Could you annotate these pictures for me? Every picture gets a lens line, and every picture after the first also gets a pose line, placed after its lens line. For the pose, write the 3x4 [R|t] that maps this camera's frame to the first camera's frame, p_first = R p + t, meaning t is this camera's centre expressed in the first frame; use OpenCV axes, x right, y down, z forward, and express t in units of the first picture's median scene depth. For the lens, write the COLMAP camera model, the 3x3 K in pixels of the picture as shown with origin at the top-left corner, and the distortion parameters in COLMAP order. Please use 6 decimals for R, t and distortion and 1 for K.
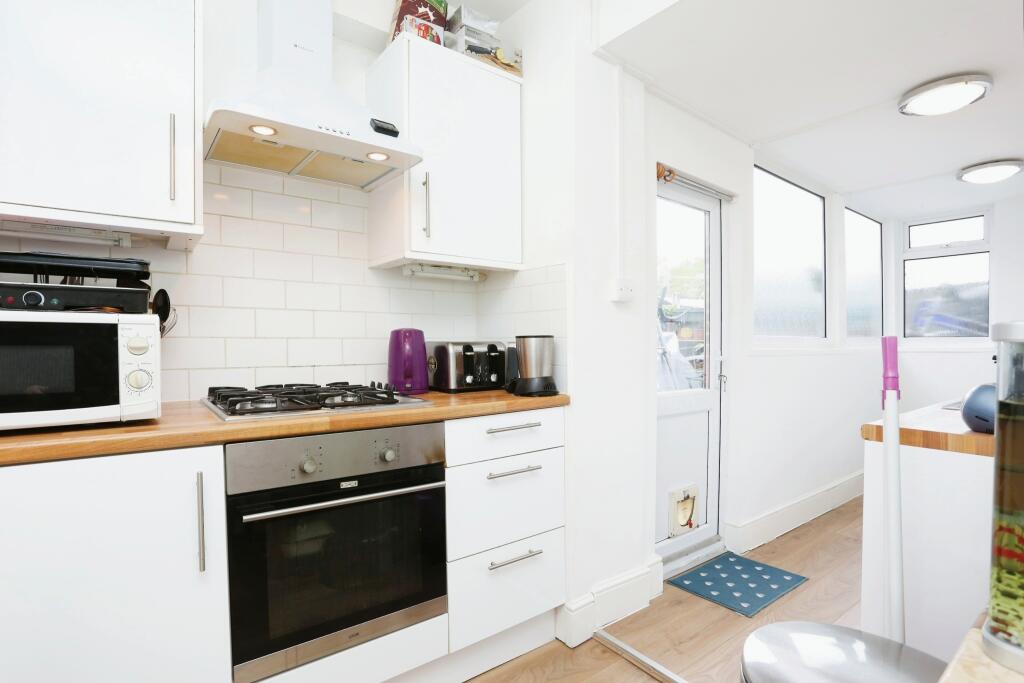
lens RADIAL K [[504.6, 0, 512.0], [0, 504.6, 341.5], [0, 0, 1]] dist [-0.067113, 0.041209]
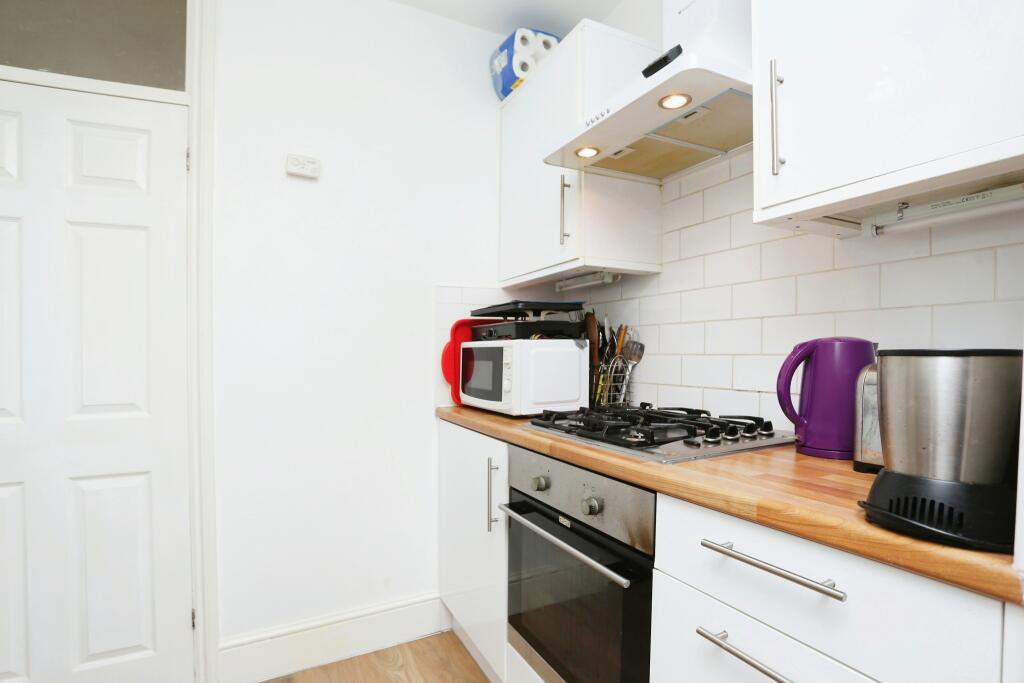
lens RADIAL K [[513.1, 0, 512.2], [0, 513.1, 355.8], [0, 0, 1]] dist [-0.001086, -0.000042]
pose [[-0.181921, 0.007281, -0.983286, 0.318392], [0.002940, 0.999972, 0.006860, -0.008645], [0.983309, -0.001642, -0.181938, 0.580912]]
